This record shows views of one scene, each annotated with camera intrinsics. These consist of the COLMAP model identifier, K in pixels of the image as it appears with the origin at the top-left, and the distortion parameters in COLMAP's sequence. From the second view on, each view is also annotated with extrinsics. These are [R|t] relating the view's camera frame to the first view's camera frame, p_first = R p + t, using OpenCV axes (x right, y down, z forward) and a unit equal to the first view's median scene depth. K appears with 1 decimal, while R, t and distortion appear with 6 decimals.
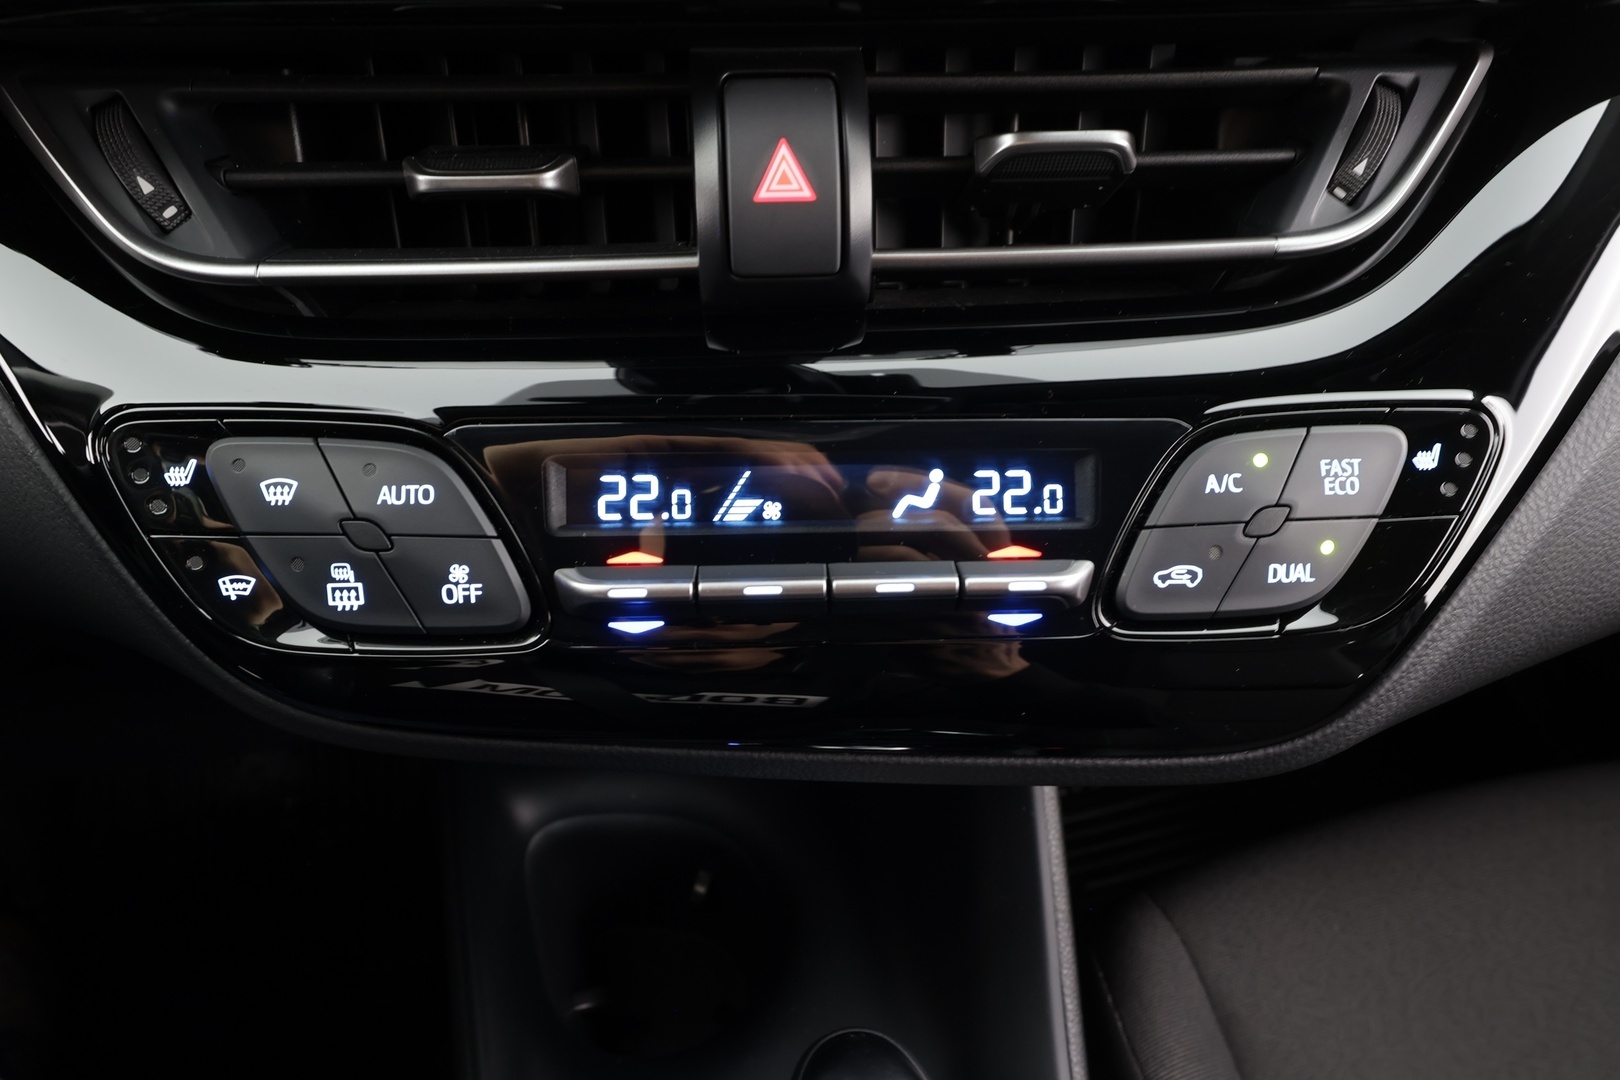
lens RADIAL K [[967.8, 0, 808.4], [0, 967.8, 540.6], [0, 0, 1]] dist [0.007308, 0.000727]
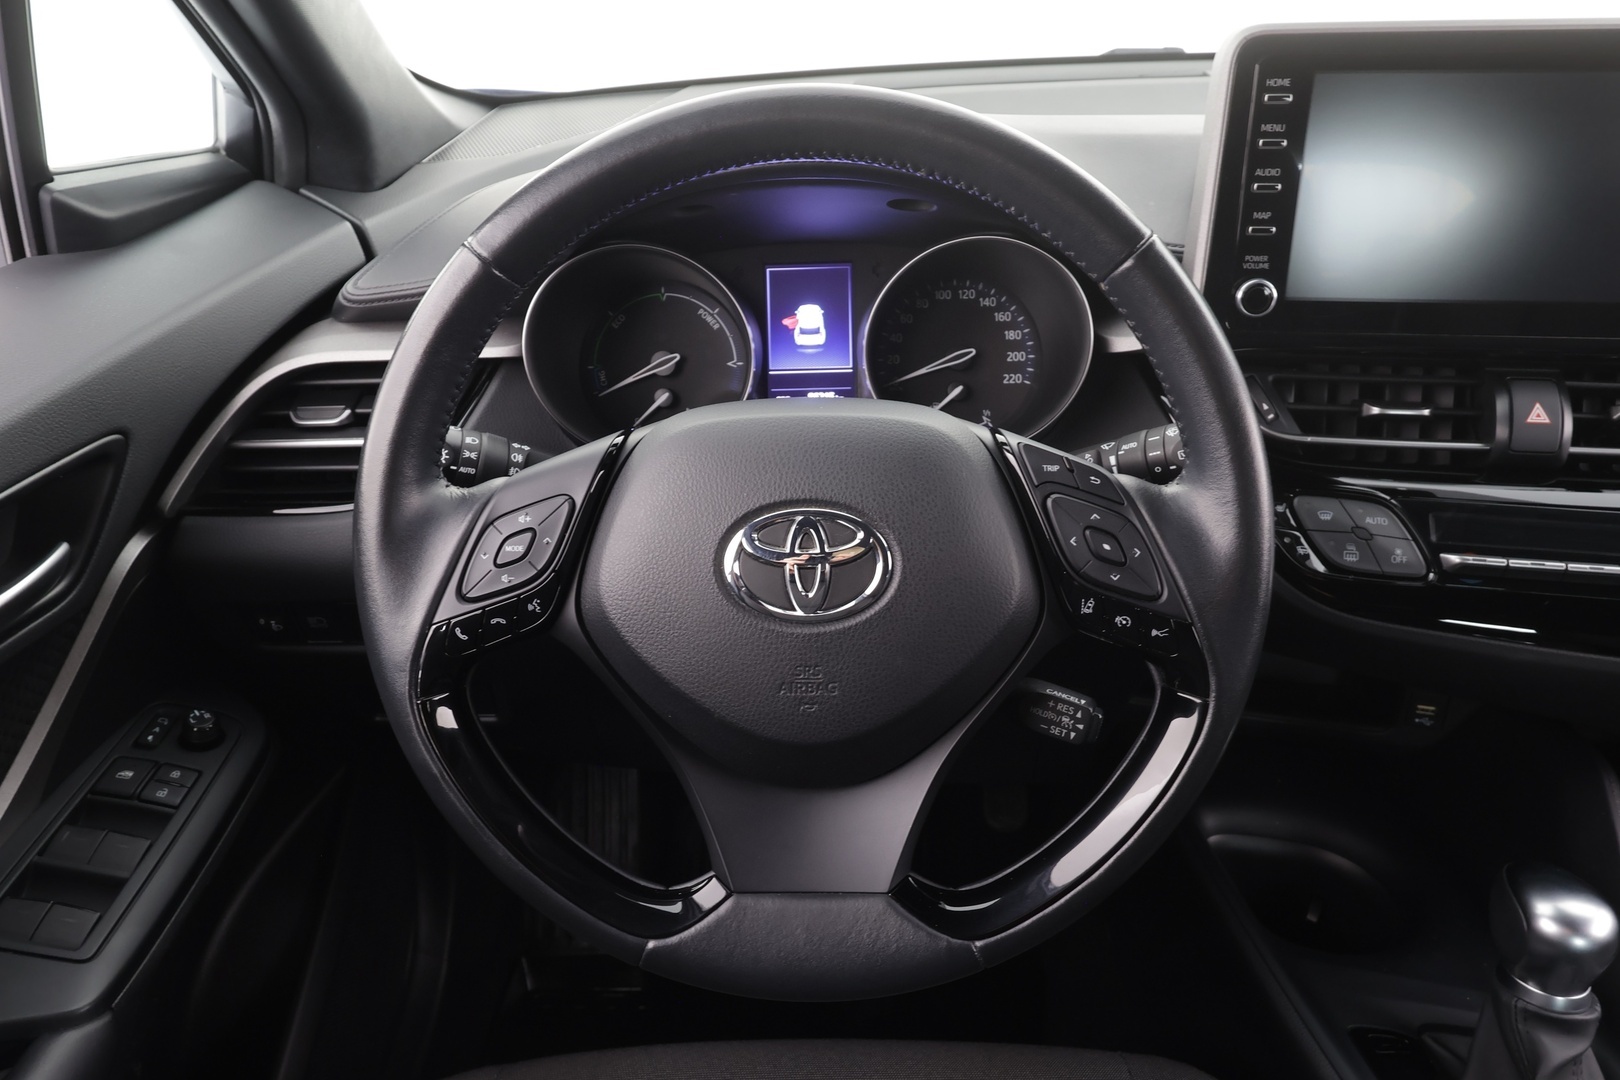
lens RADIAL K [[1233.7, 0, 808.7], [0, 1233.7, 535.3], [0, 0, 1]] dist [-0.010433, -0.002164]
pose [[0.970556, 0.074947, -0.228919, -1.126524], [-0.141153, 0.947053, -0.288388, 1.143235], [0.195185, 0.312209, 0.929746, -2.319304]]
